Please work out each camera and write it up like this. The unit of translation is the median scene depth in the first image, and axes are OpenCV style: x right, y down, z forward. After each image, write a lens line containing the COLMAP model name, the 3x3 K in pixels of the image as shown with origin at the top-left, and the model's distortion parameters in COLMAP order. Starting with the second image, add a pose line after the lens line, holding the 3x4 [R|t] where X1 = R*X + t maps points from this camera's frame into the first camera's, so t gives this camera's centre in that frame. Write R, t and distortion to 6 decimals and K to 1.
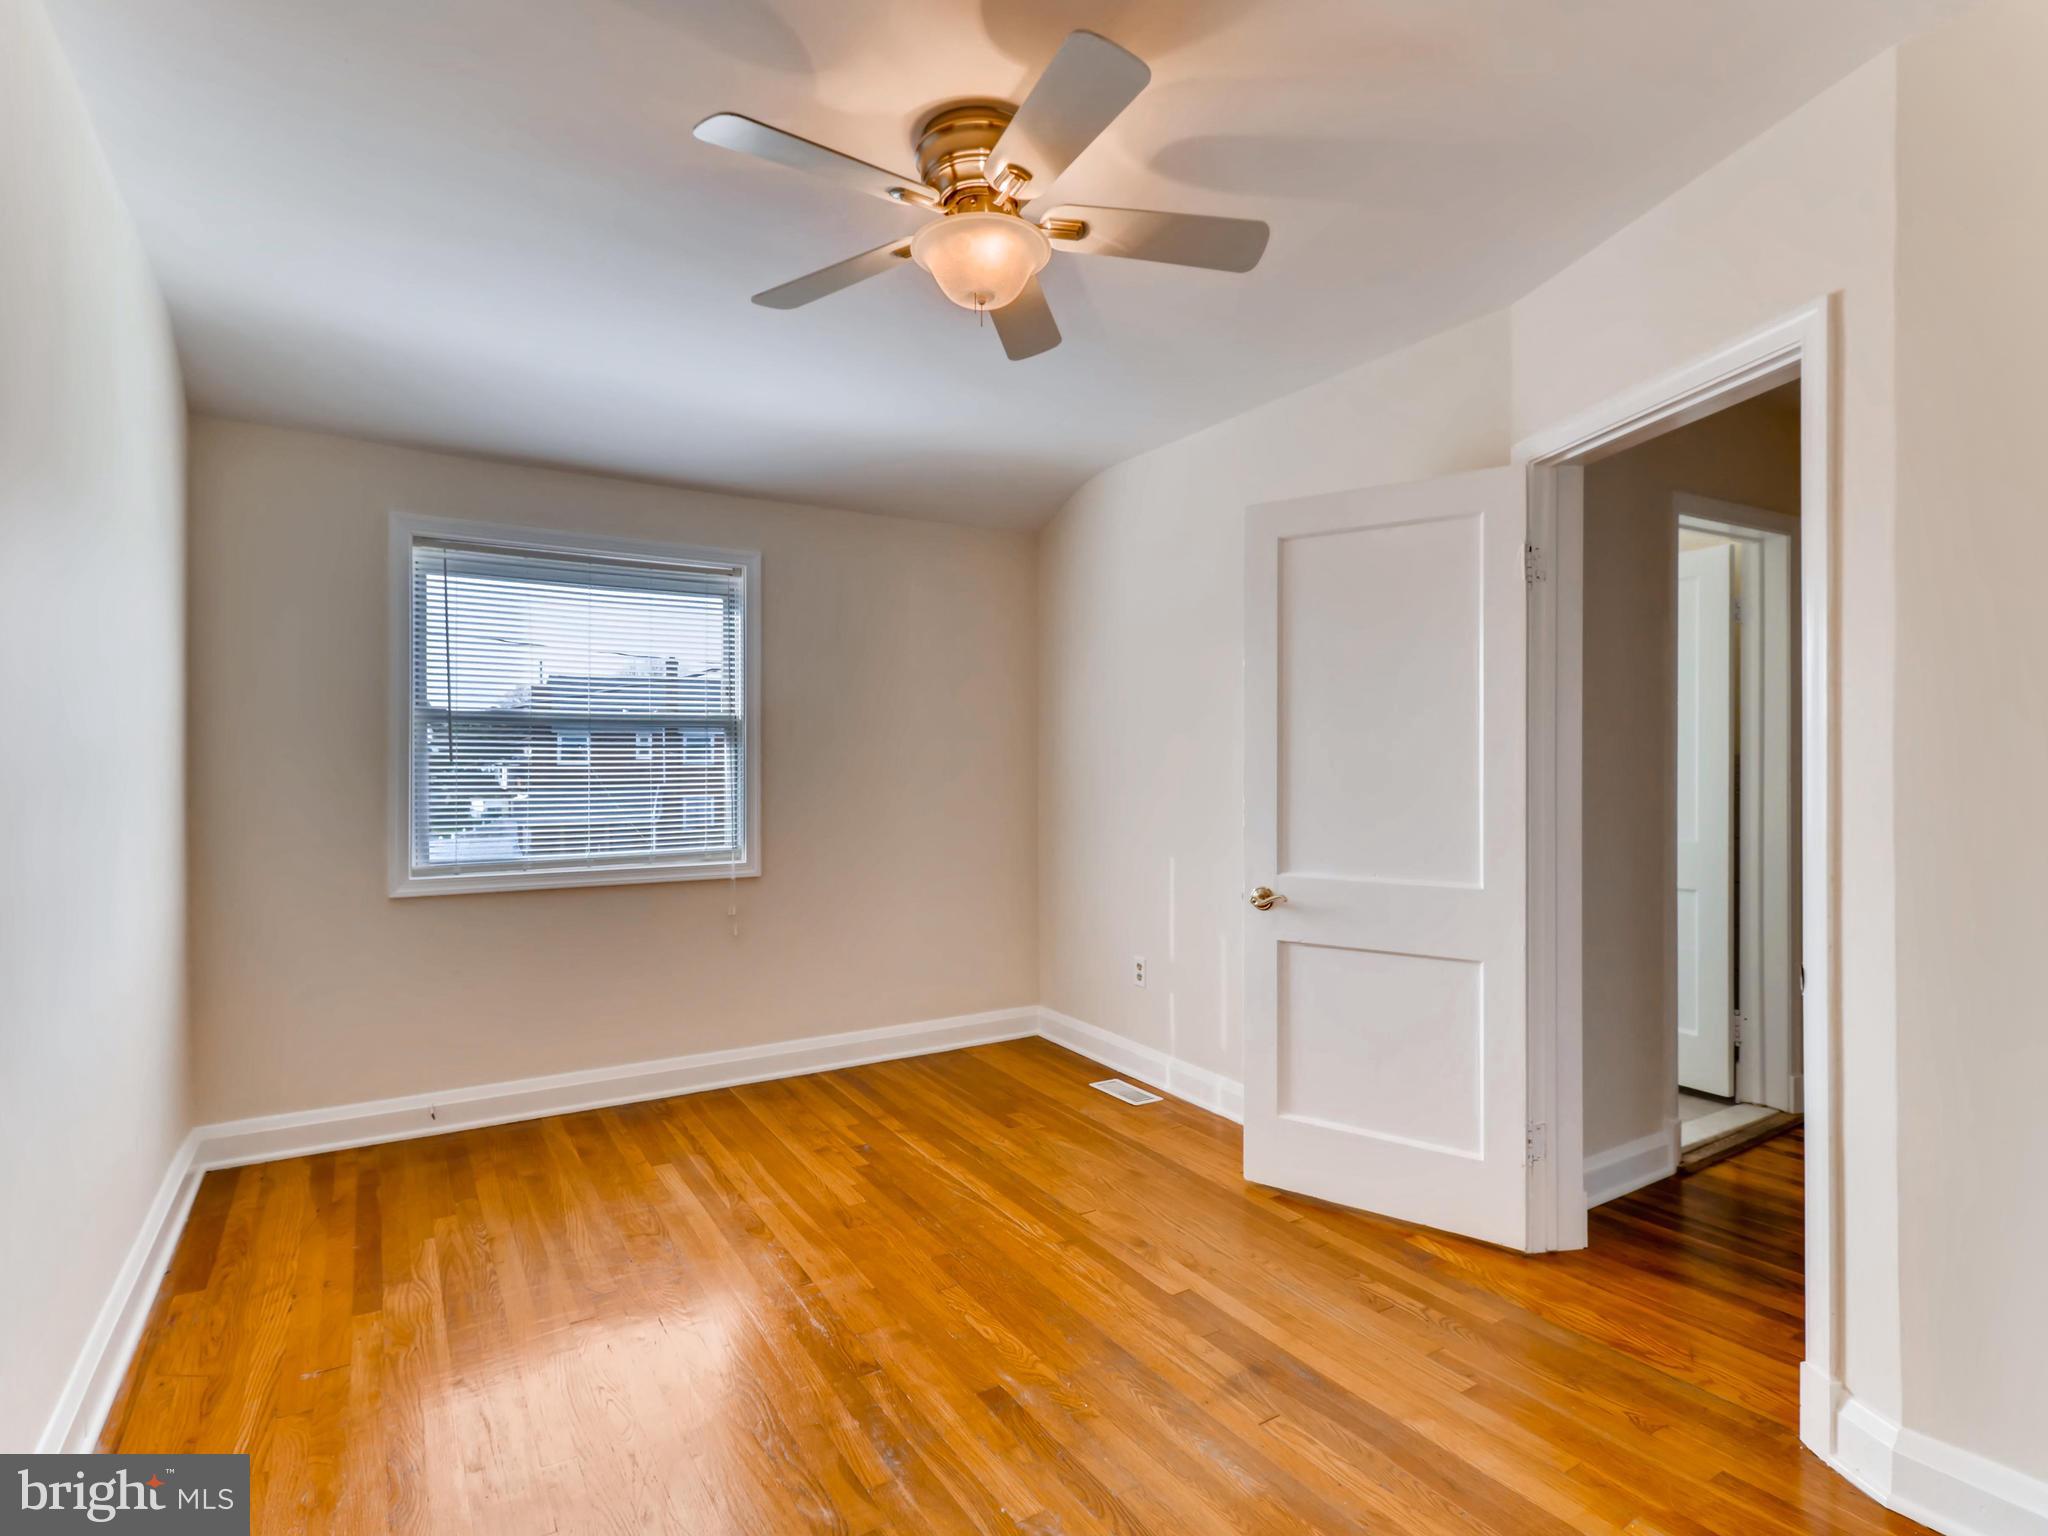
lens RADIAL K [[1053.4, 0, 1024.0], [0, 1053.4, 768.0], [0, 0, 1]] dist [0.005173, 0.000501]
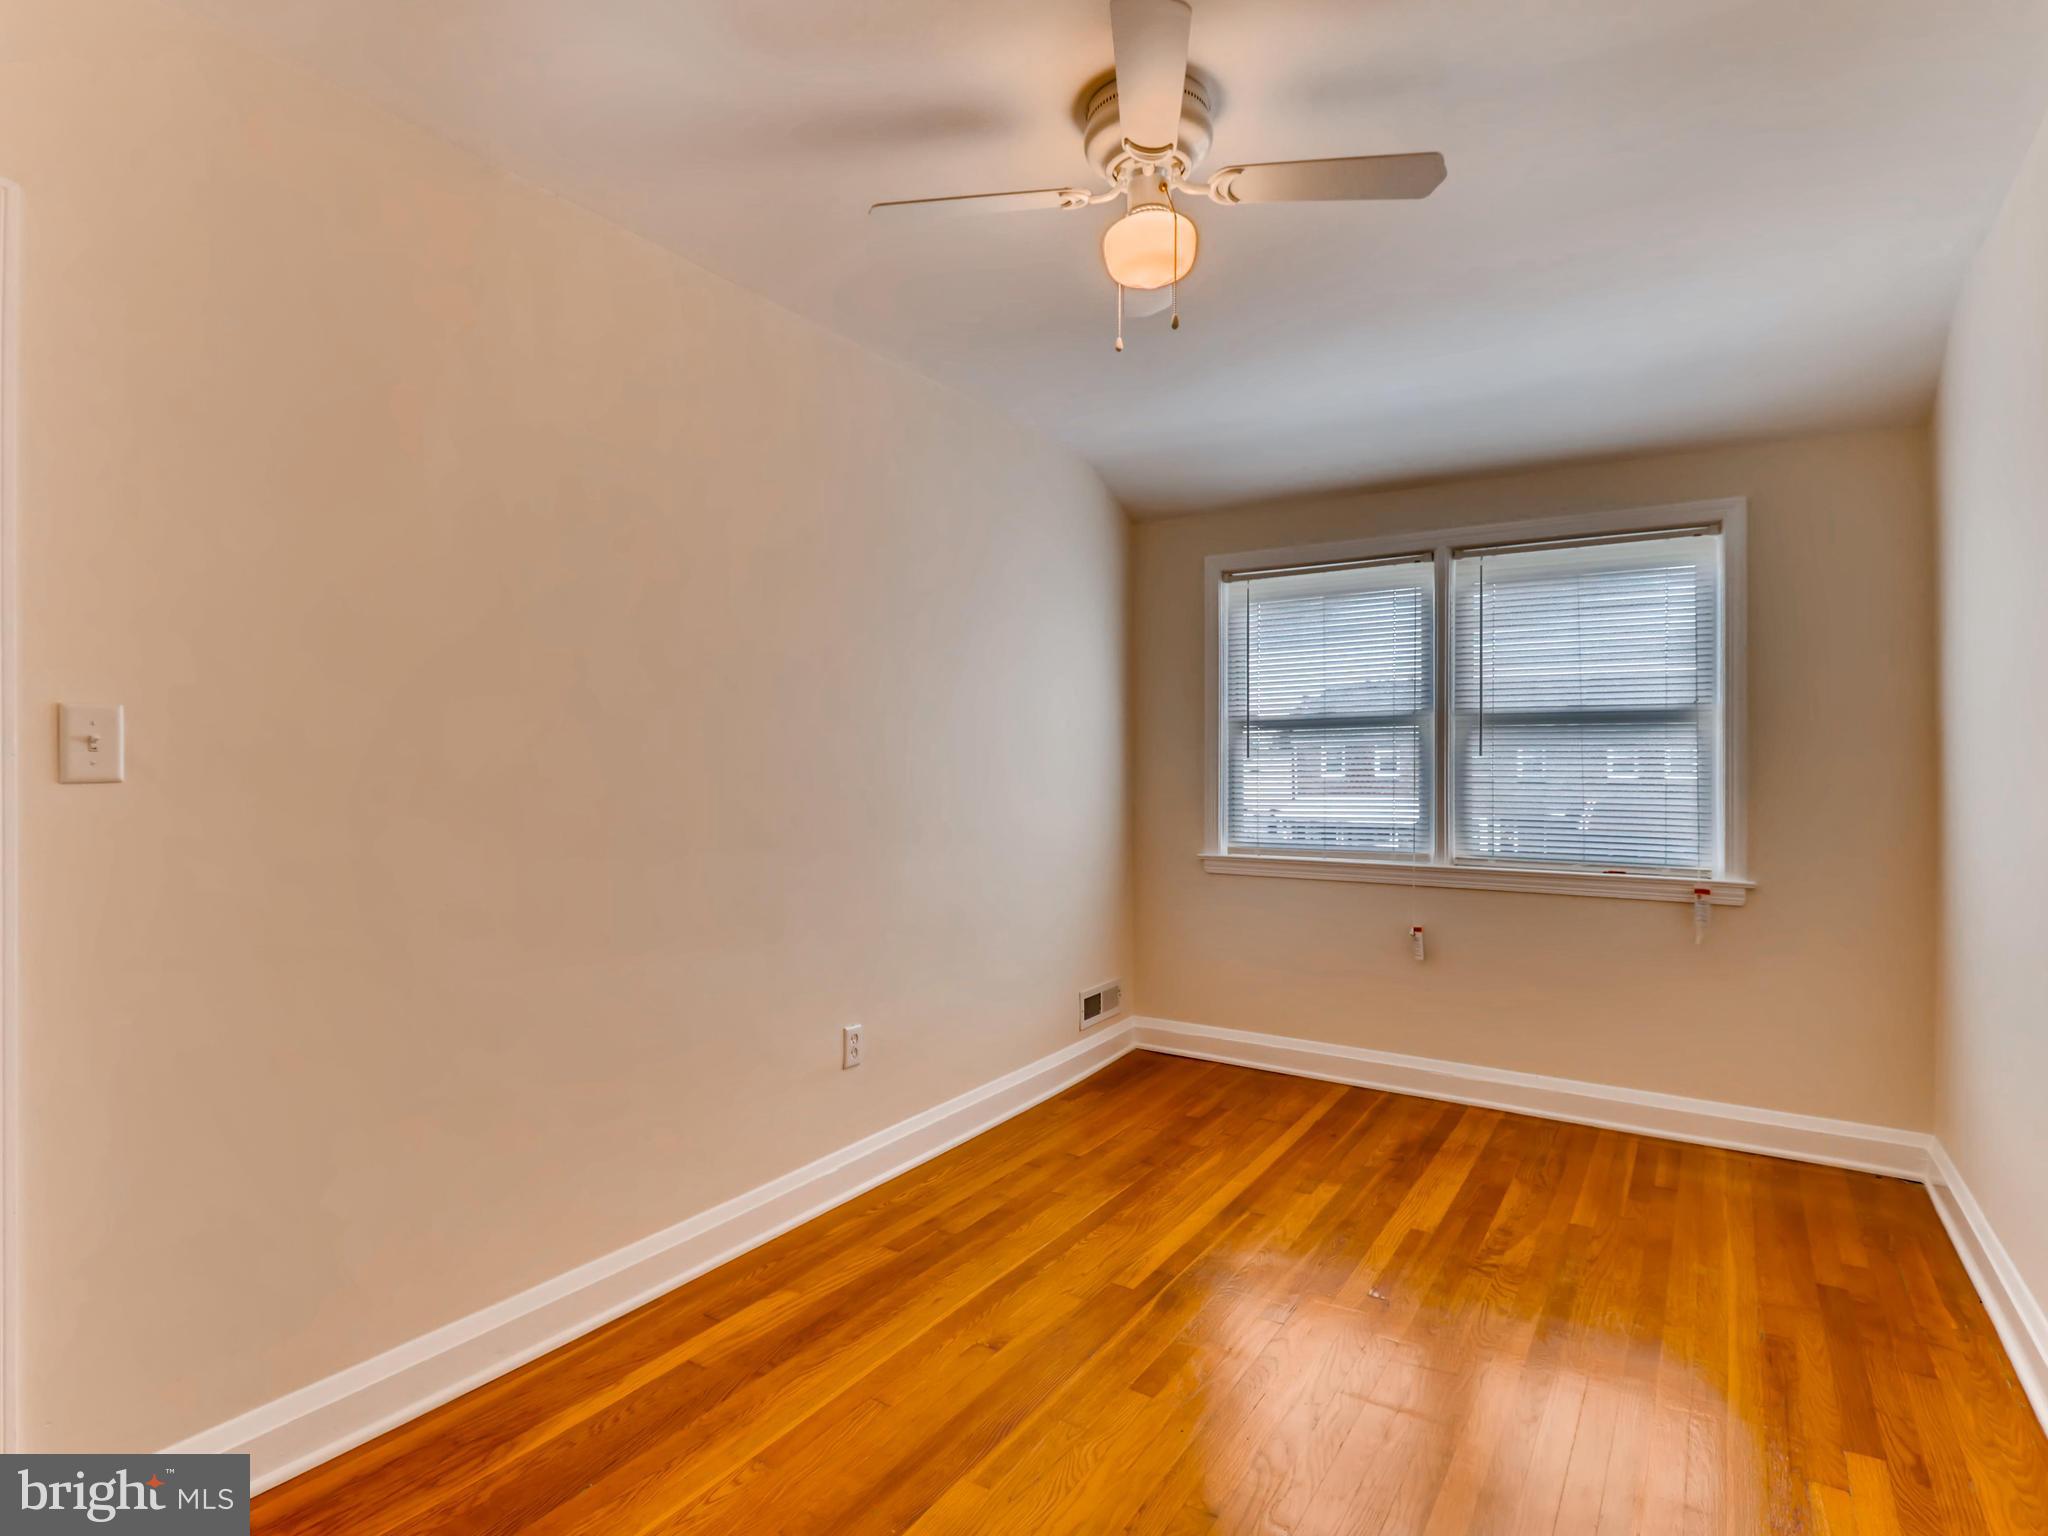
lens RADIAL K [[1053.4, 0, 1024.0], [0, 1053.4, 768.0], [0, 0, 1]] dist [0.005173, 0.000501]
pose [[0.424157, 0.007991, -0.905553, 0.433044], [-0.005341, 0.999966, 0.006323, 0.000835], [0.905573, 0.002155, 0.424186, 0.269132]]
